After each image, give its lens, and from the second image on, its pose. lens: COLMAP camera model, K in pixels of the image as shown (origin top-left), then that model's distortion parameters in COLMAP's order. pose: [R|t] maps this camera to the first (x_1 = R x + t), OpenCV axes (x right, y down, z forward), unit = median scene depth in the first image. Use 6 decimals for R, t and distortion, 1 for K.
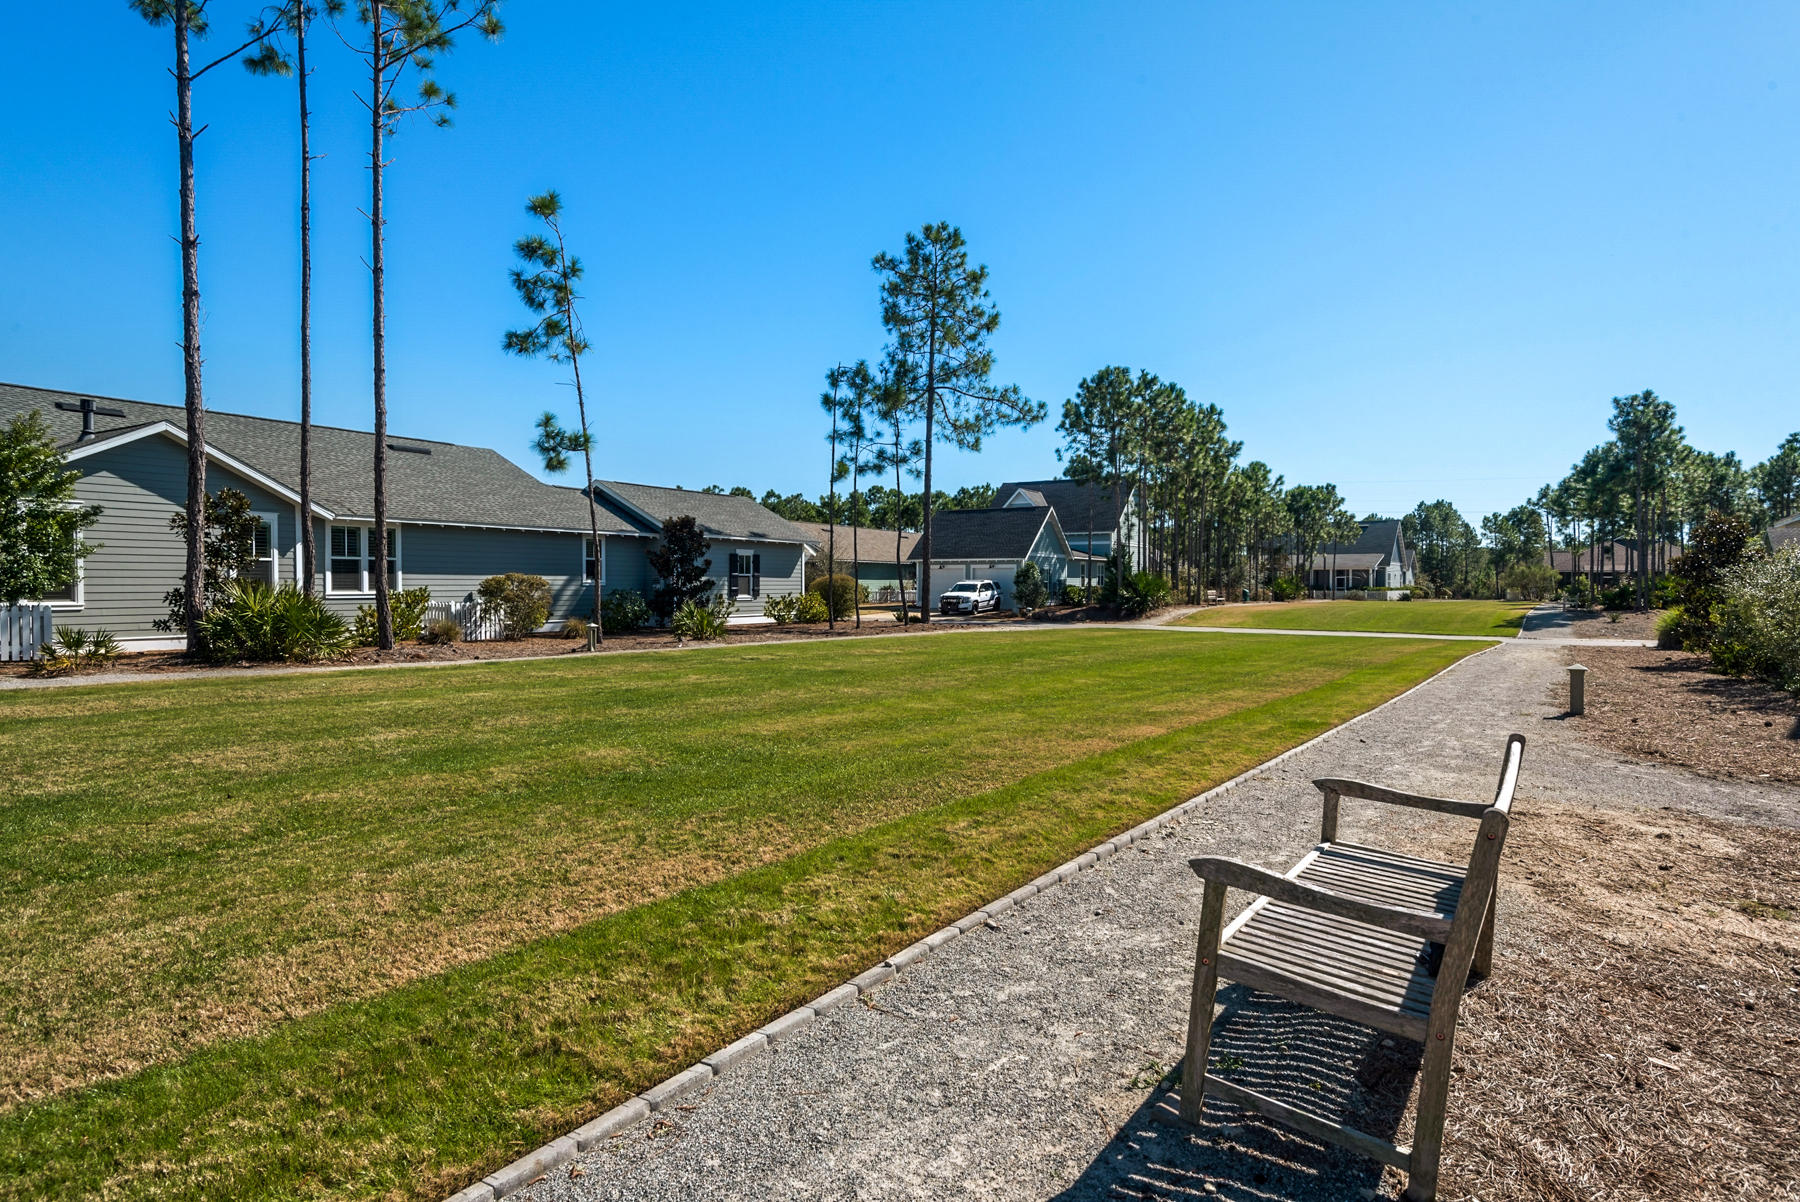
lens RADIAL K [[1034.3, 0, 900.0], [0, 1034.3, 601.0], [0, 0, 1]] dist [0.029022, 0.000925]
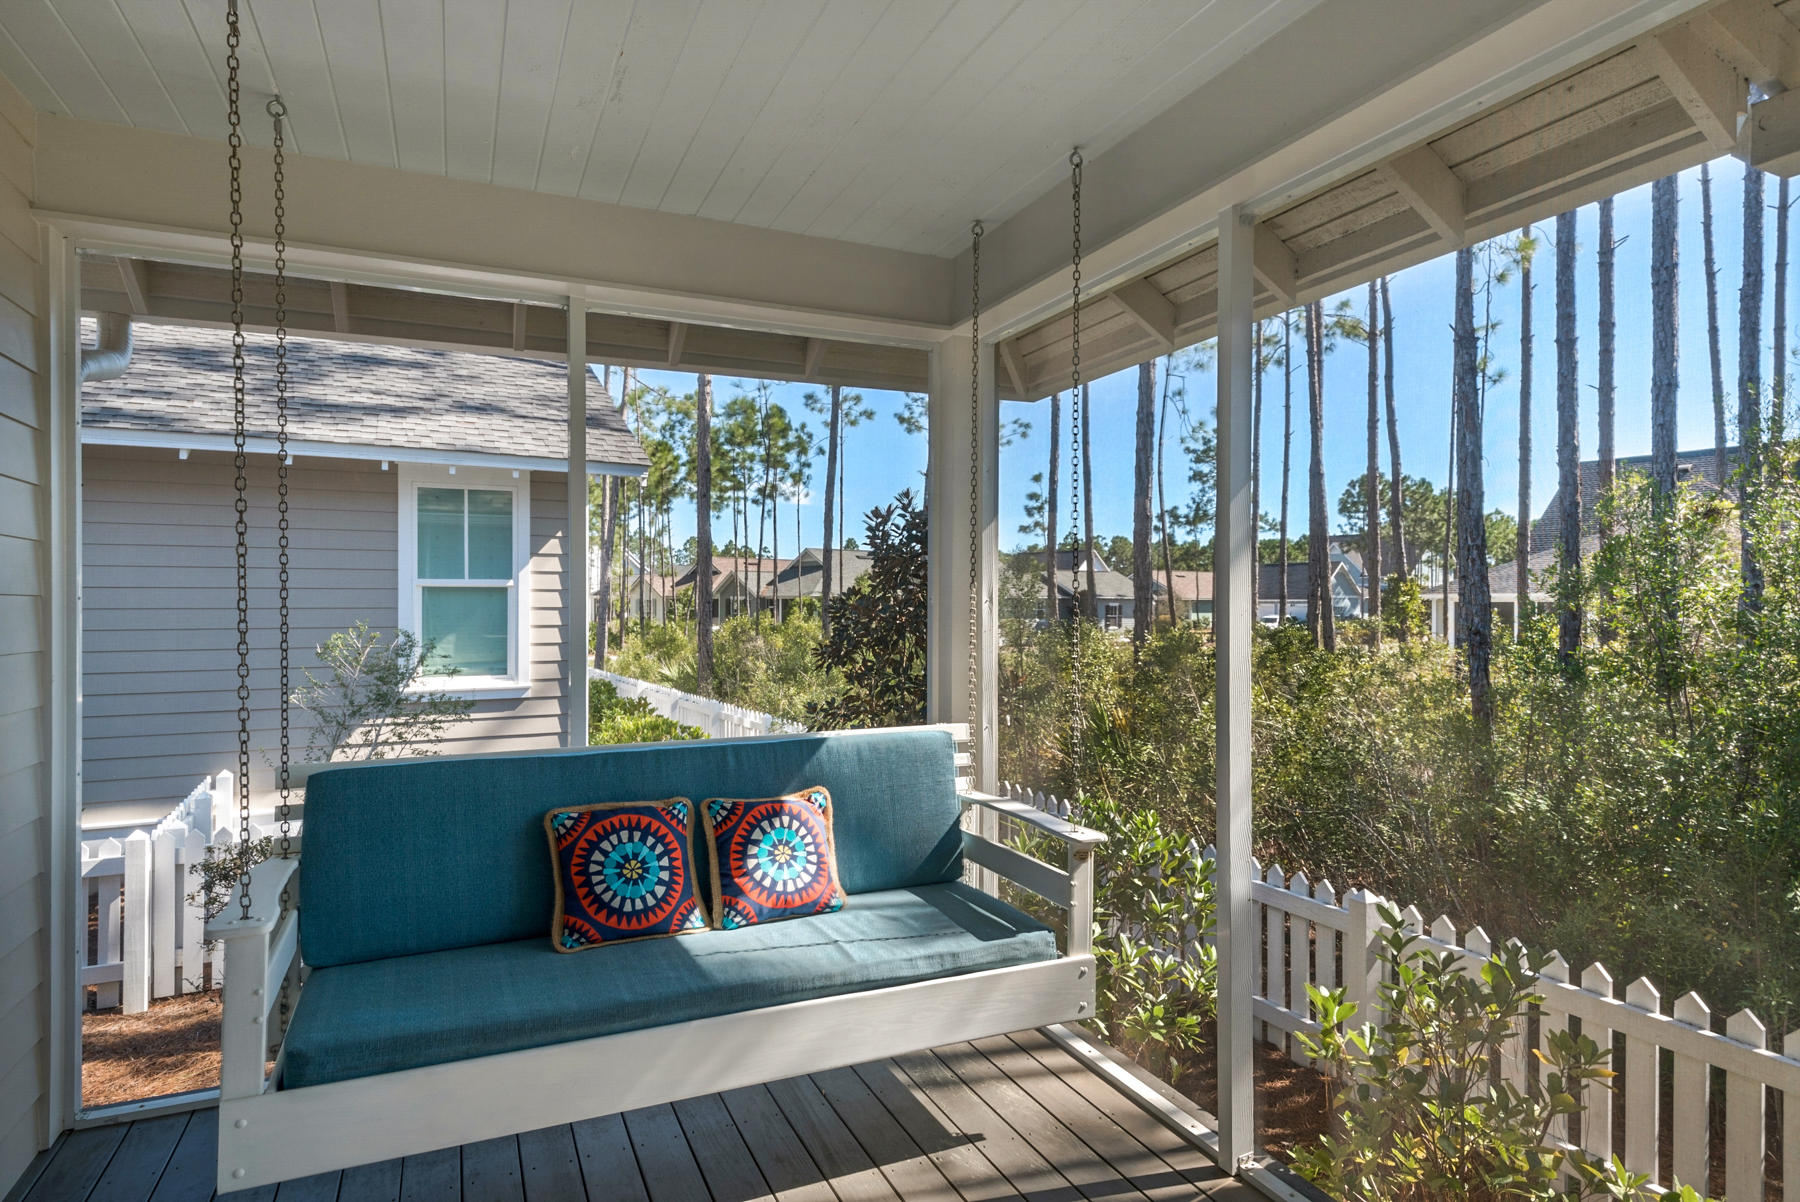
lens RADIAL K [[1034.3, 0, 900.0], [0, 1034.3, 601.0], [0, 0, 1]] dist [0.029022, 0.000925]
pose [[0.935880, 0.000889, -0.352319, 0.156019], [-0.009673, 0.999685, -0.023171, -0.005432], [0.352187, 0.025093, 0.935593, -0.935538]]
